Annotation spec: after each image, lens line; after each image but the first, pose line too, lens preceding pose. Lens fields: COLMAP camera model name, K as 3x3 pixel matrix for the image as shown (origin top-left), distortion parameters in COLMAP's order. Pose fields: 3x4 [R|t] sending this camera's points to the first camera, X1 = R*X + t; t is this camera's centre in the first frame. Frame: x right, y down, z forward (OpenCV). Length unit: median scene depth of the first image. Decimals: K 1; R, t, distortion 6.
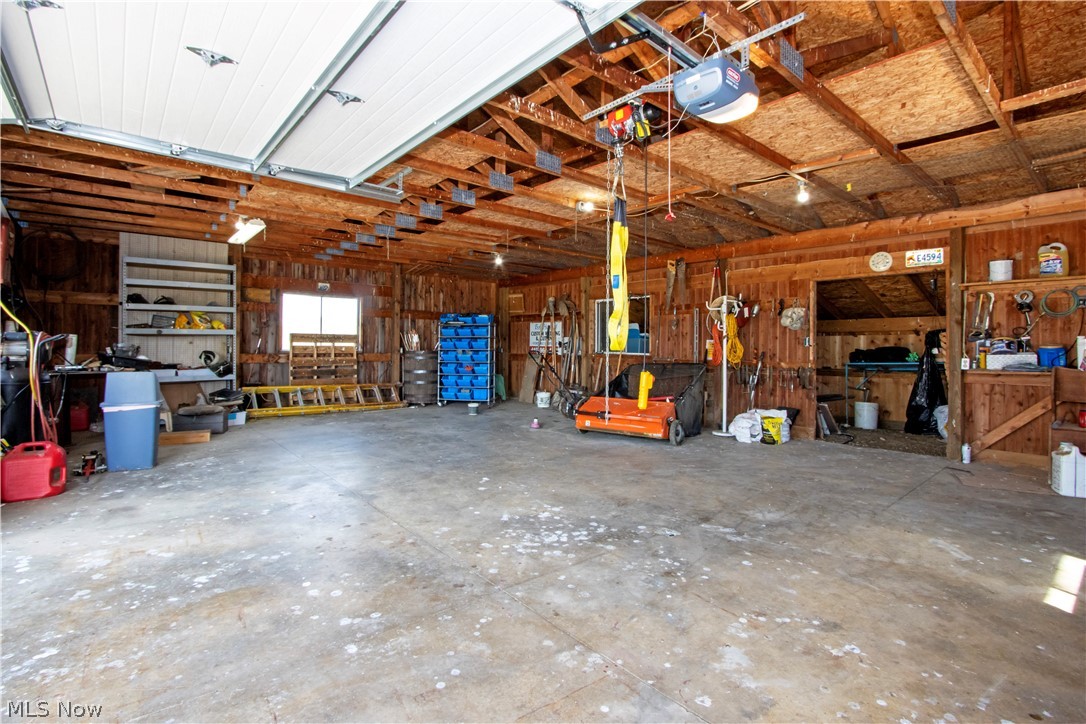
lens RADIAL K [[498.4, 0, 538.8], [0, 498.4, 355.6], [0, 0, 1]] dist [-0.007156, -0.000400]
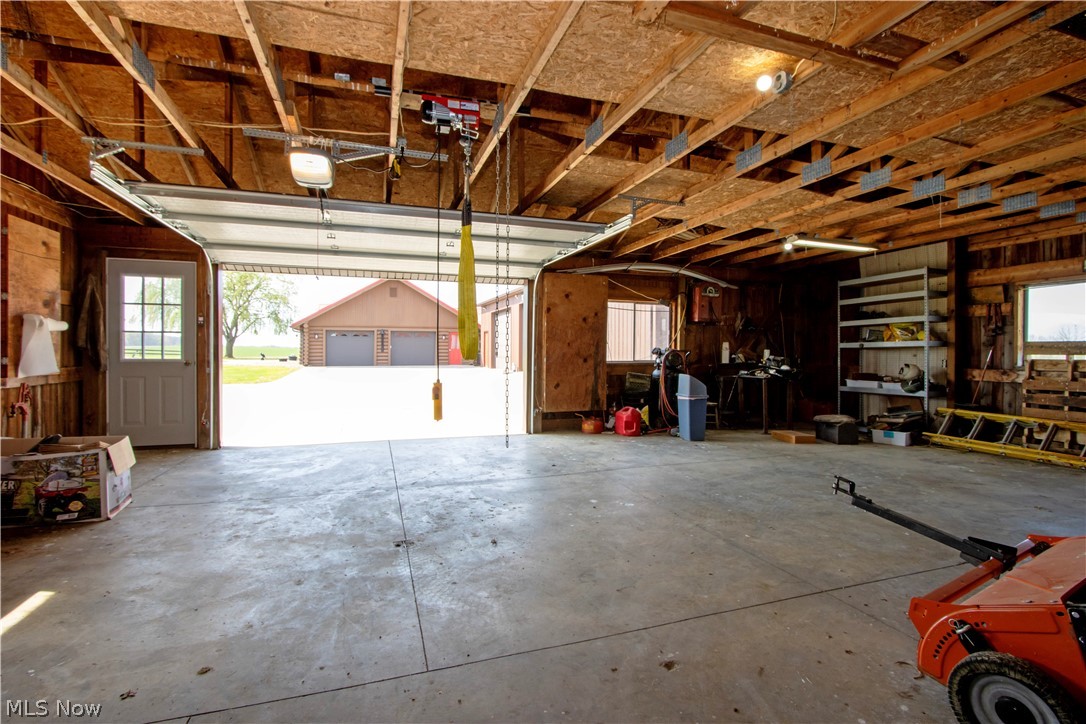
lens RADIAL K [[498.4, 0, 539.4], [0, 498.4, 358.4], [0, 0, 1]] dist [-0.007156, -0.000400]
pose [[-0.379982, 0.001995, -0.924992, 0.424105], [-0.022171, 0.999691, 0.011264, -0.014152], [0.924728, 0.024788, -0.379820, 0.641273]]
